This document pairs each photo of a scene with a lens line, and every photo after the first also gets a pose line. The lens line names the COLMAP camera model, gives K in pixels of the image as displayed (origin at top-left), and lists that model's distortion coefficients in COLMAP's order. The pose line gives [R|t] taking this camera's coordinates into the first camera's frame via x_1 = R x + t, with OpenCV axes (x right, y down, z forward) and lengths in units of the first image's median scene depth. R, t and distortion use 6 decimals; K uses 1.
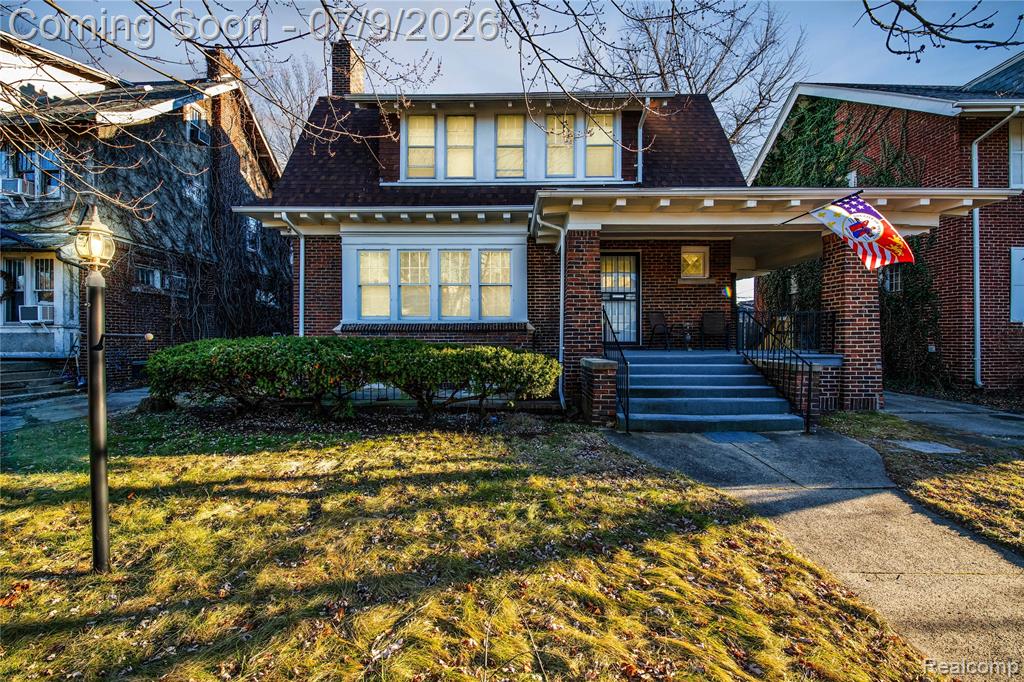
lens RADIAL K [[412.3, 0, 516.2], [0, 412.3, 335.8], [0, 0, 1]] dist [-0.008185, -0.000217]
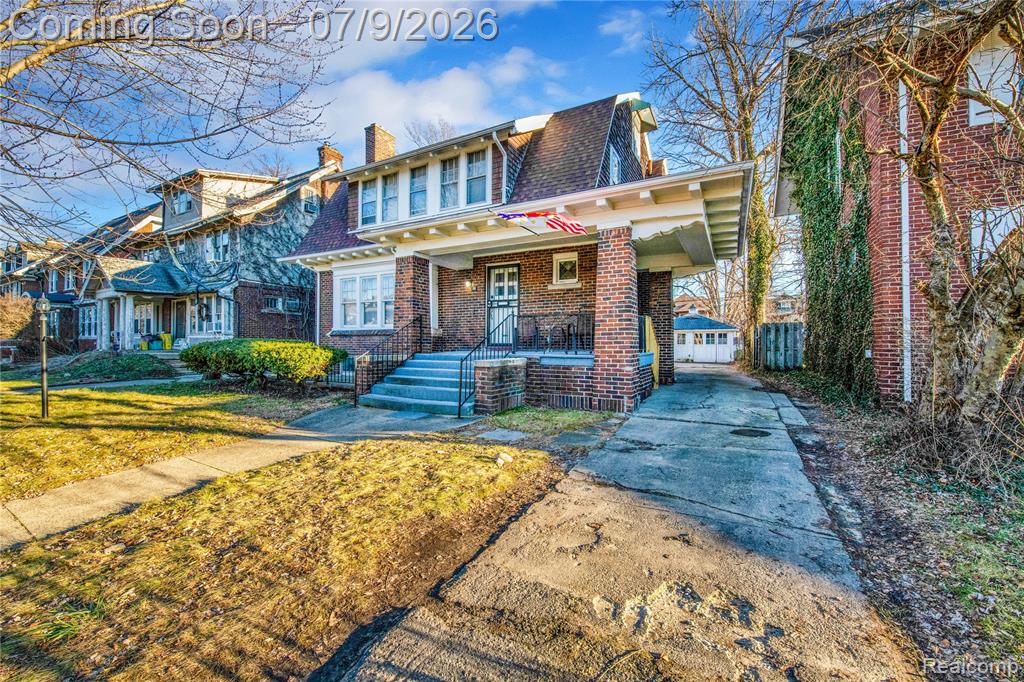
lens RADIAL K [[420.1, 0, 507.5], [0, 420.1, 342.7], [0, 0, 1]] dist [-0.001253, -0.004686]
pose [[0.875828, 0.002207, -0.482619, 0.824883], [-0.001269, 0.999997, 0.002270, 0.009511], [0.482622, -0.001376, 0.875828, -0.005632]]
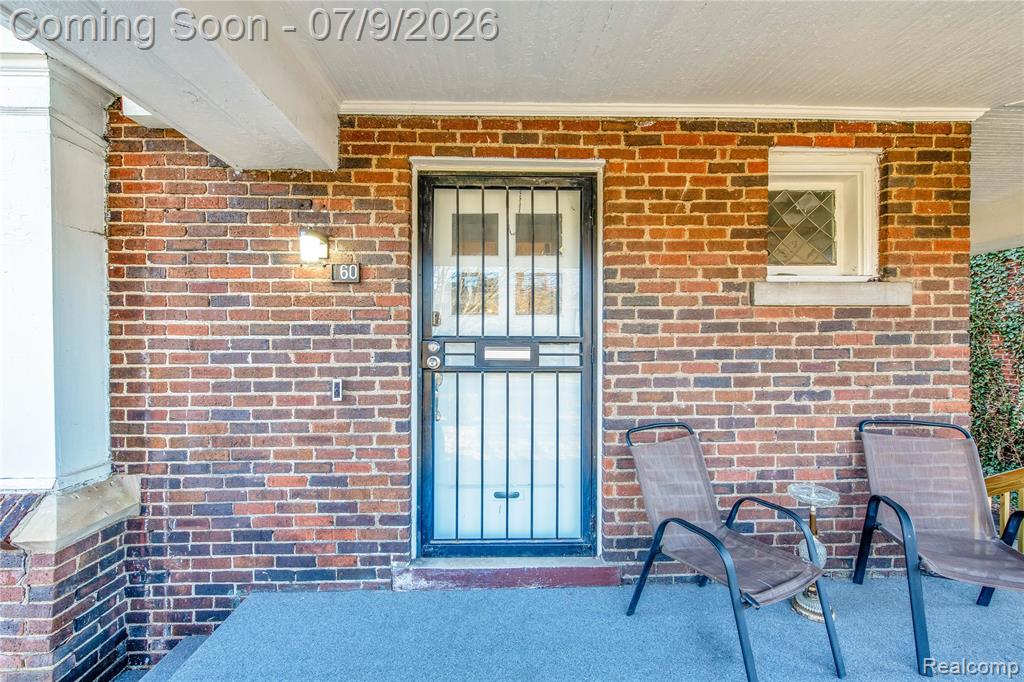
lens RADIAL K [[420.1, 0, 507.5], [0, 420.1, 342.7], [0, 0, 1]] dist [-0.001253, -0.004686]
pose [[0.999350, 0.002124, 0.035986, 0.241164], [-0.002022, 0.999994, -0.002878, -0.102884], [-0.035992, 0.002804, 0.999348, 0.763185]]
